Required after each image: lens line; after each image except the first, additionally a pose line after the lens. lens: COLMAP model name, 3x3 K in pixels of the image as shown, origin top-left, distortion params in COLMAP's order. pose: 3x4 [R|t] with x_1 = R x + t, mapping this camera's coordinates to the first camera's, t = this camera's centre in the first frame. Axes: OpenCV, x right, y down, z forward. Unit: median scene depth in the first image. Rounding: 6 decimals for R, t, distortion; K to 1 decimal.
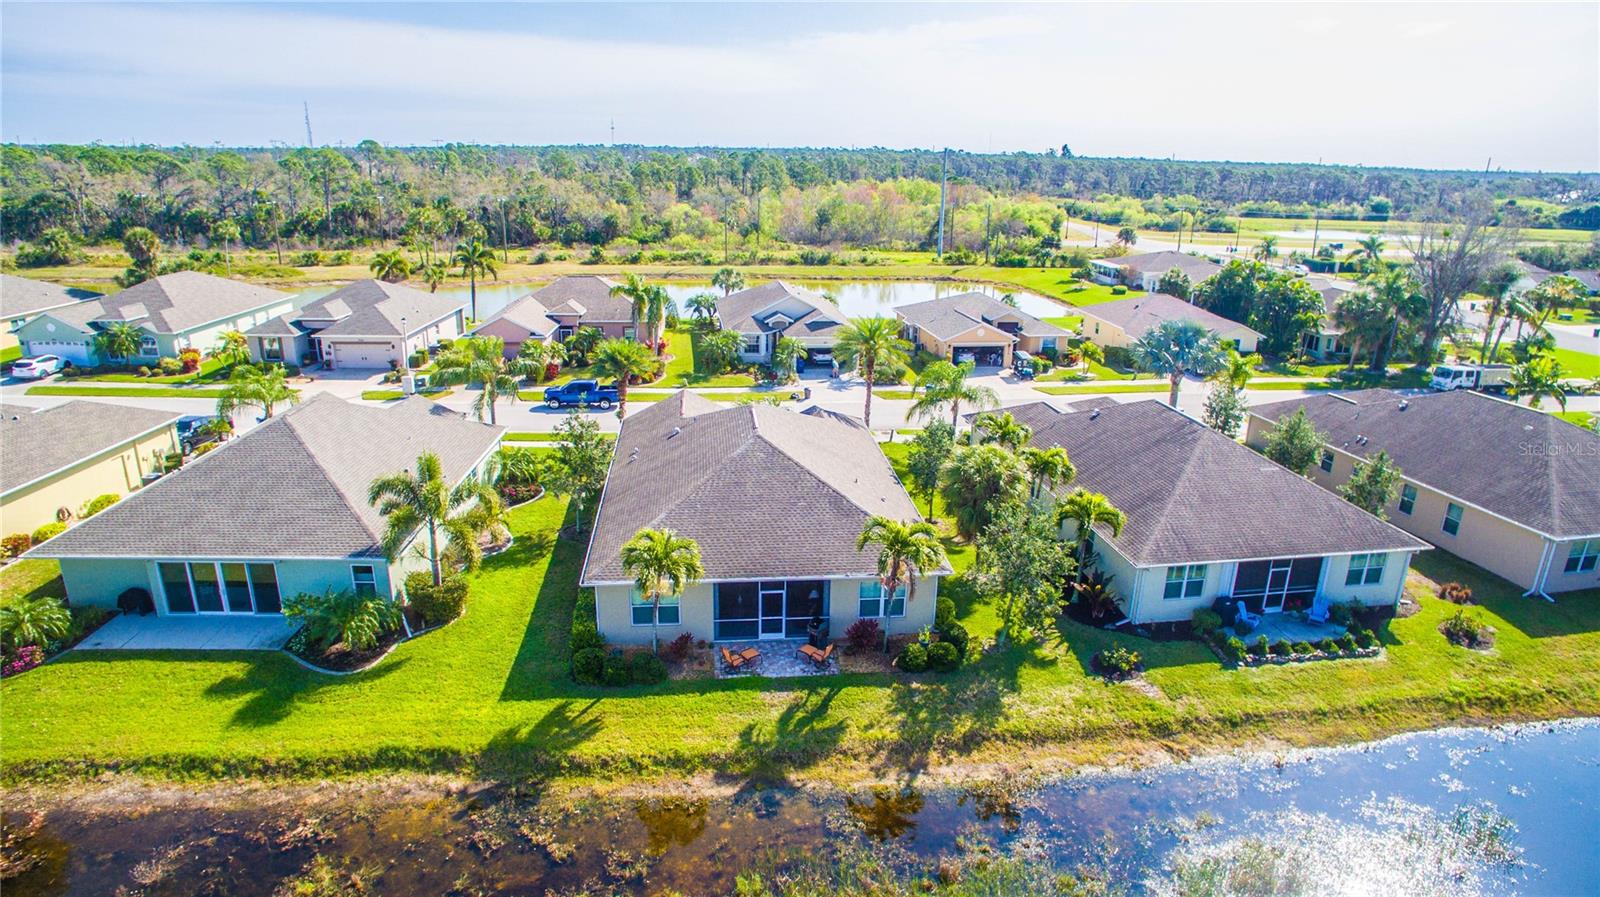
lens RADIAL K [[899.3, 0, 800.0], [0, 899.3, 448.5], [0, 0, 1]] dist [-0.116043, 0.078128]
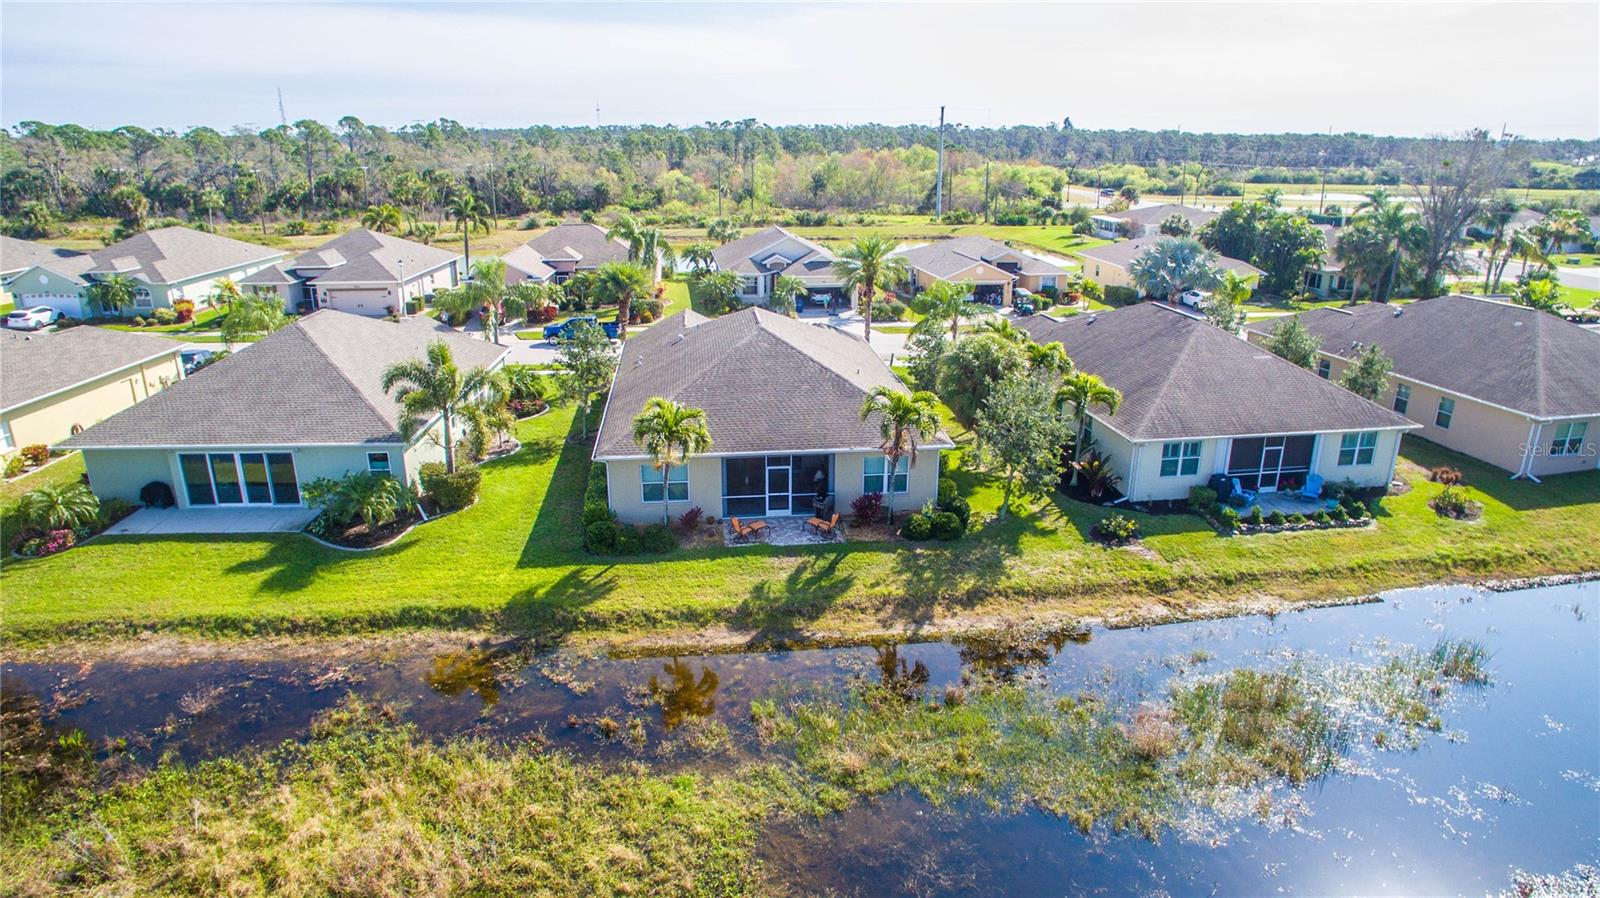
lens RADIAL K [[930.0, 0, 800.0], [0, 930.0, 449.0], [0, 0, 1]] dist [-0.116718, 0.079123]
pose [[0.999852, -0.017074, 0.002314, -0.007160], [0.017051, 0.999808, 0.009617, 0.108186], [-0.002478, -0.009576, 0.999951, -0.055382]]
